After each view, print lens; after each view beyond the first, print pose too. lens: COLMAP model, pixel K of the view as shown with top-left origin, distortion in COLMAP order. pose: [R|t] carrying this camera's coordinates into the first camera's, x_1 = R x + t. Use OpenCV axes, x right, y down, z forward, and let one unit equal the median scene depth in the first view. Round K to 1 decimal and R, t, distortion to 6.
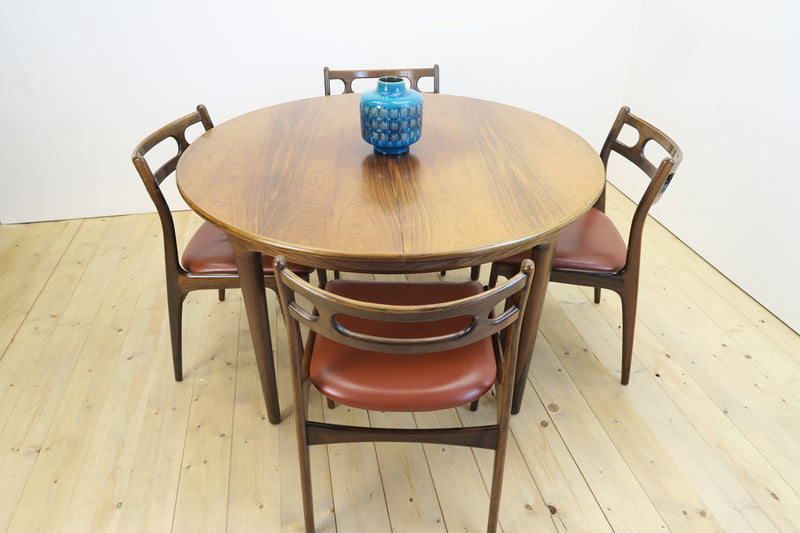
lens RADIAL K [[550.1, 0, 401.1], [0, 550.1, 263.1], [0, 0, 1]] dist [-0.028433, 0.008528]
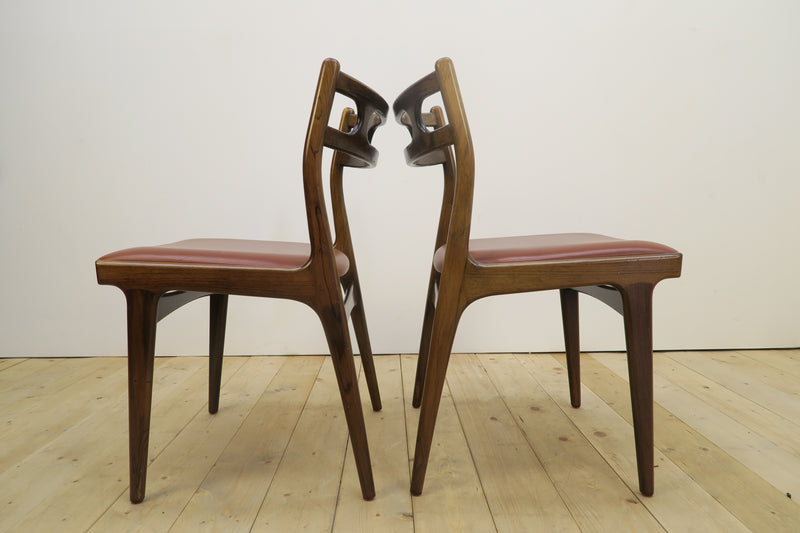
lens RADIAL K [[550.1, 0, 401.0], [0, 550.1, 266.2], [0, 0, 1]] dist [-0.028433, 0.008528]
pose [[0.983957, 0.003130, -0.178379, 0.050419], [-0.083243, 0.892390, -0.443521, 0.141574], [0.157795, 0.451254, 0.878334, 0.618914]]
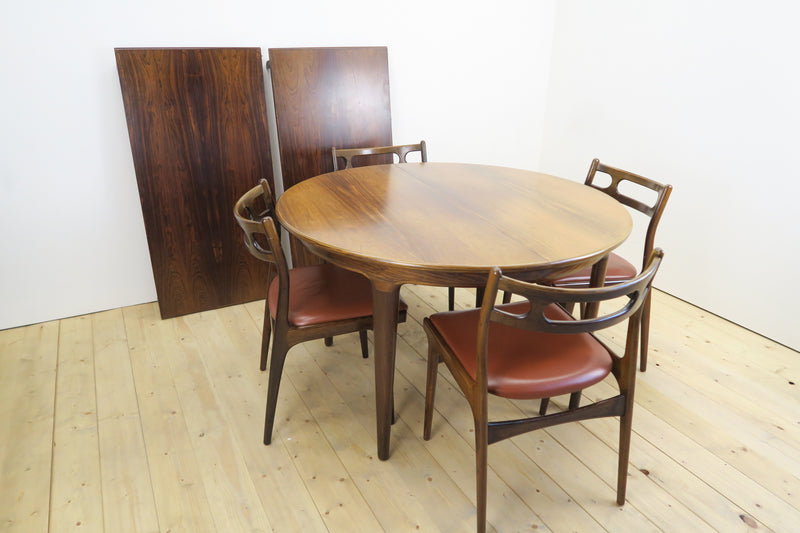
lens RADIAL K [[550.1, 0, 398.5], [0, 550.1, 267.2], [0, 0, 1]] dist [-0.028433, 0.008528]
pose [[0.955314, -0.108432, 0.274988, -0.435972], [0.151724, 0.978264, -0.141348, 0.079445], [-0.253684, 0.176754, 0.951001, -0.073029]]
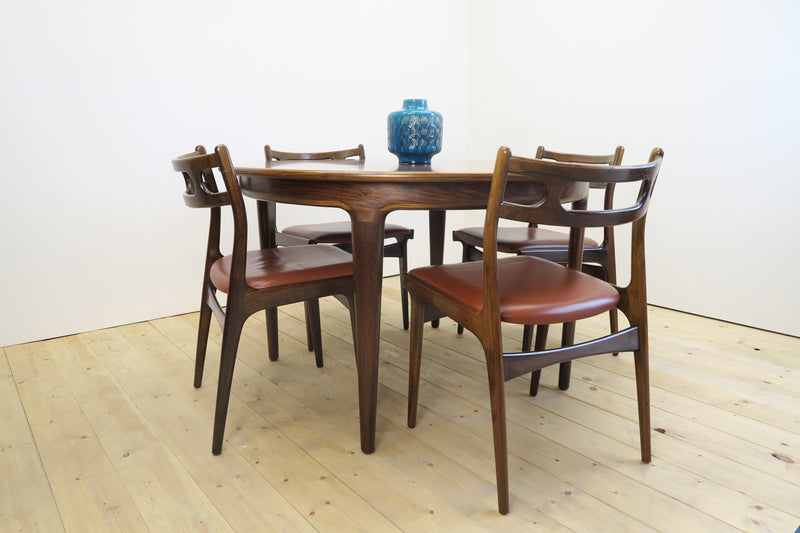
lens RADIAL K [[550.1, 0, 399.5], [0, 550.1, 263.4], [0, 0, 1]] dist [-0.028433, 0.008528]
pose [[0.878907, -0.102525, 0.465845, -0.535645], [0.259281, 0.922432, -0.286169, 0.265621], [-0.400371, 0.372301, 0.837314, 0.147854]]
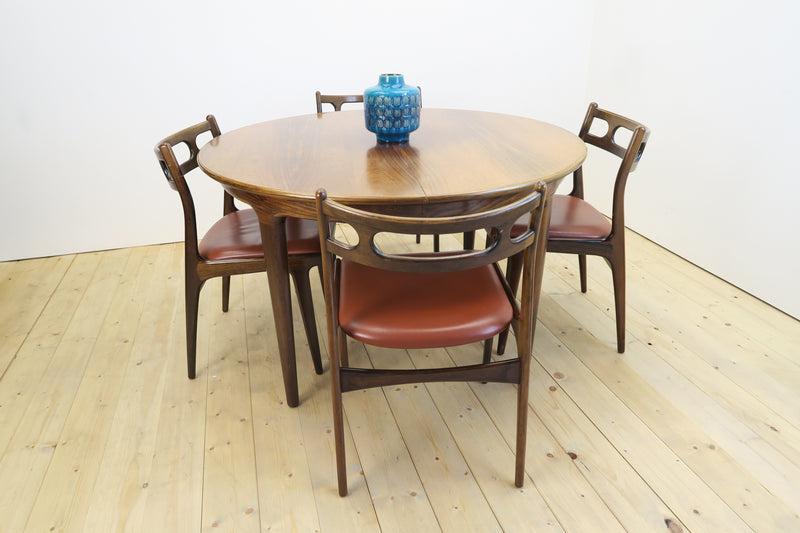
lens RADIAL K [[550.1, 0, 401.6], [0, 550.1, 263.1], [0, 0, 1]] dist [-0.028433, 0.008528]
pose [[0.996153, -0.055330, 0.067954, -0.081773], [0.063878, 0.989343, -0.130841, 0.168498], [-0.059990, 0.134678, 0.989072, -0.050470]]
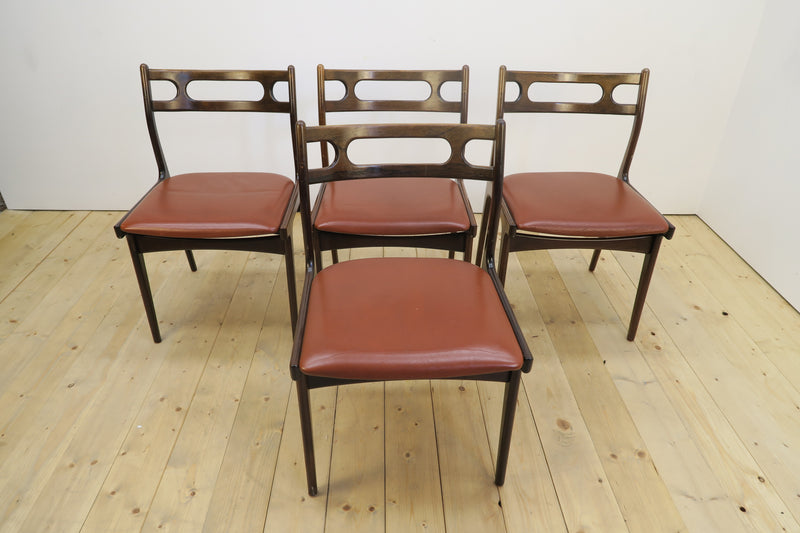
lens RADIAL K [[550.1, 0, 401.4], [0, 550.1, 263.8], [0, 0, 1]] dist [-0.028433, 0.008528]
pose [[0.985398, 0.099027, -0.138505, 0.109878], [-0.100807, 0.994889, -0.005880, -0.063590], [0.137215, 0.019756, 0.990344, 0.261789]]
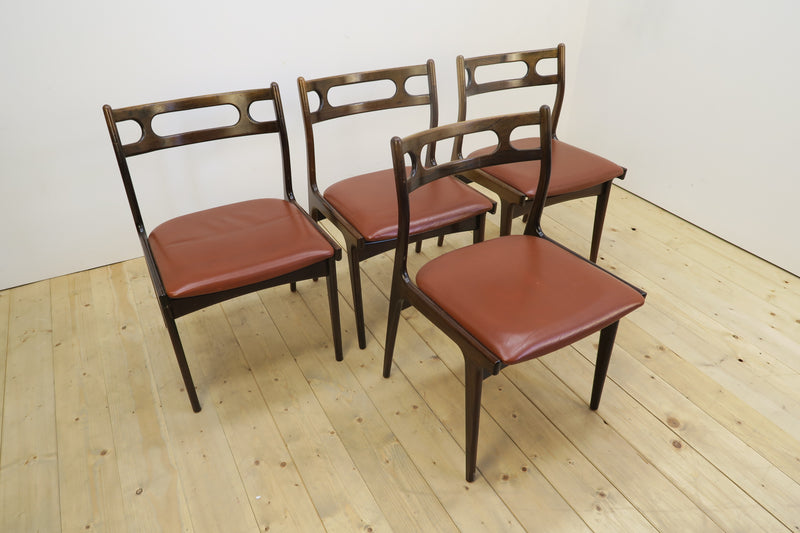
lens RADIAL K [[550.1, 0, 399.1], [0, 550.1, 263.5], [0, 0, 1]] dist [-0.028433, 0.008528]
pose [[0.953336, -0.166221, 0.252033, -0.332052], [0.161546, 0.986083, 0.039281, -0.101405], [-0.255055, 0.003267, 0.966921, 0.247818]]
